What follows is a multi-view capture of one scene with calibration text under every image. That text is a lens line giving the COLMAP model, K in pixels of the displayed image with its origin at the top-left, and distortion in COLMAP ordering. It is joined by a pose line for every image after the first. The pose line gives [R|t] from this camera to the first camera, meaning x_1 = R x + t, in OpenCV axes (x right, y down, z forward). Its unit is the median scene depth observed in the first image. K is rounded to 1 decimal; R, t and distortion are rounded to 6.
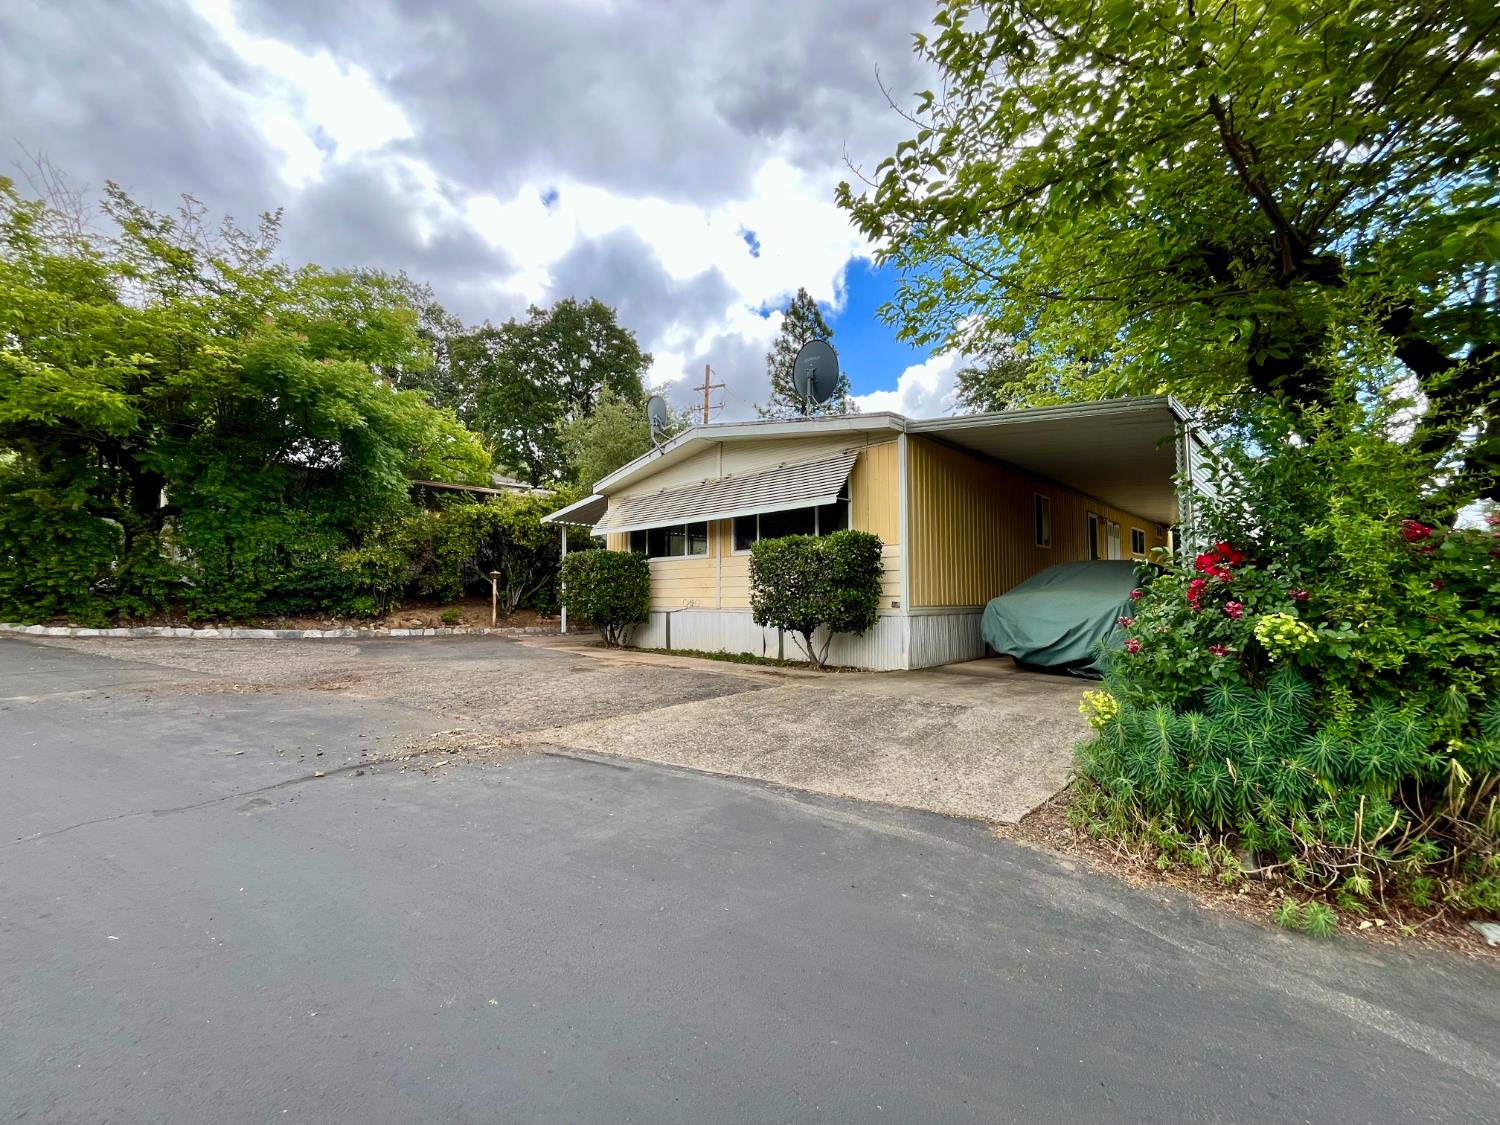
lens RADIAL K [[609.1, 0, 746.8], [0, 609.1, 563.9], [0, 0, 1]] dist [-0.001751, -0.000651]
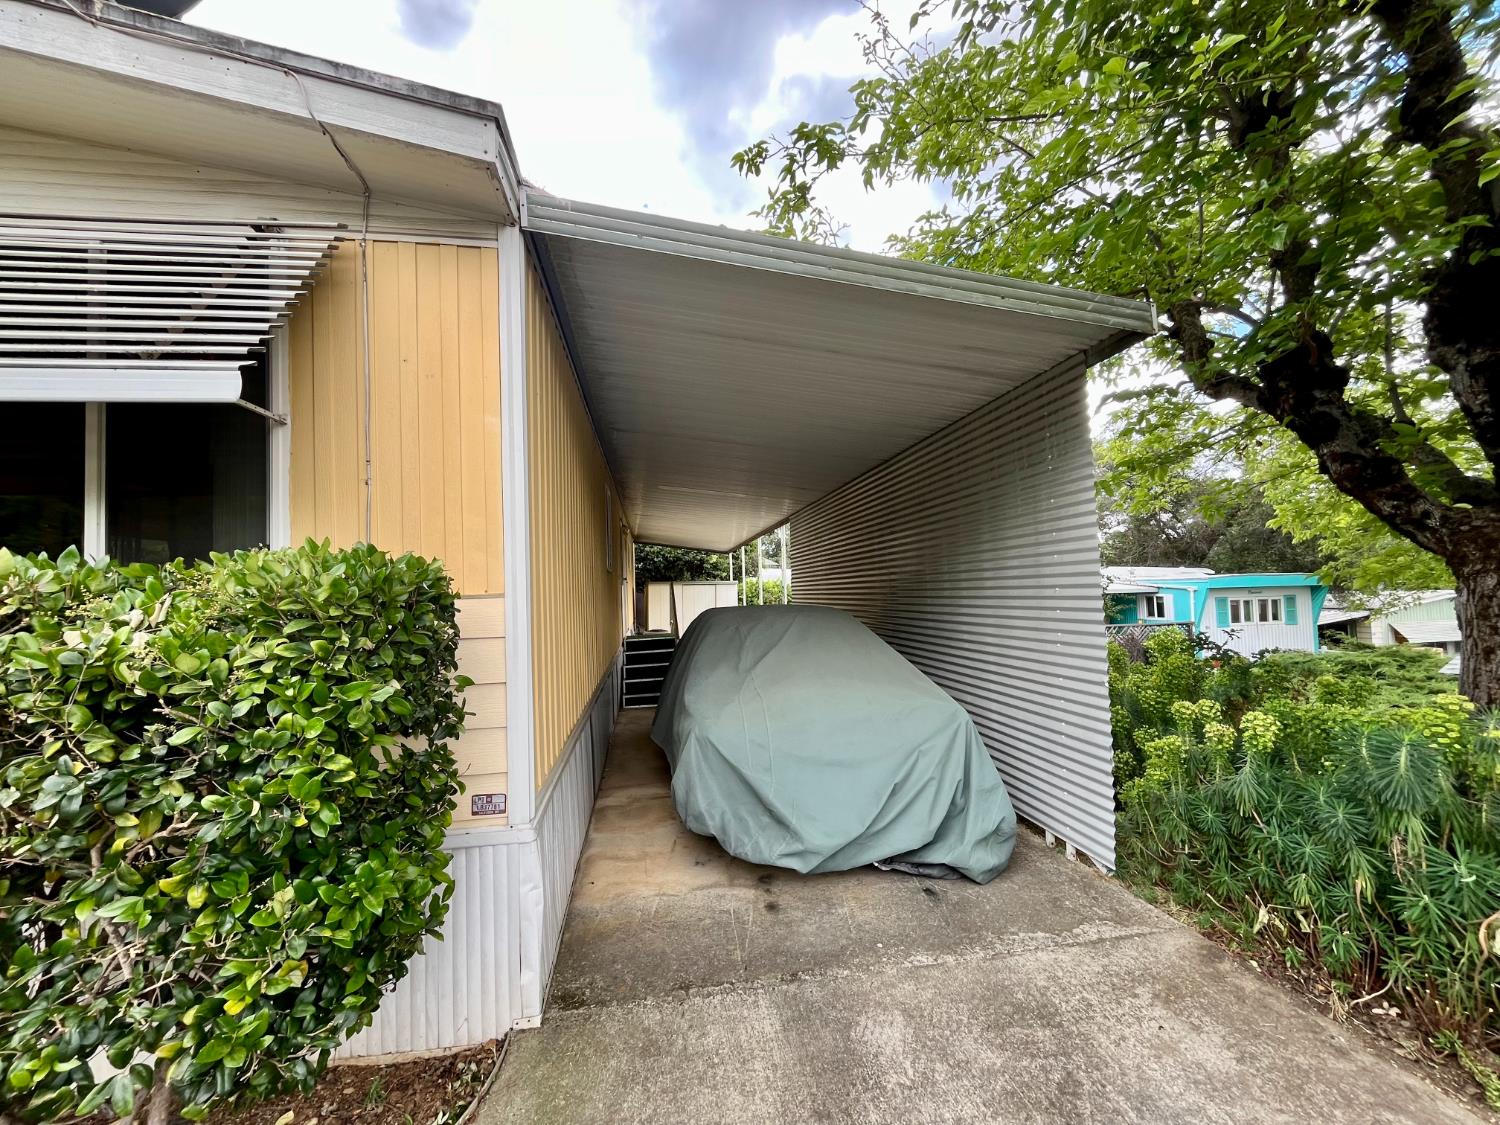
lens RADIAL K [[609.1, 0, 746.8], [0, 609.1, 563.9], [0, 0, 1]] dist [-0.001751, -0.000651]
pose [[0.588966, 0.011628, 0.808074, 0.081868], [-0.015486, 0.999875, -0.003102, -0.047981], [-0.808009, -0.010687, 0.589073, 0.728460]]
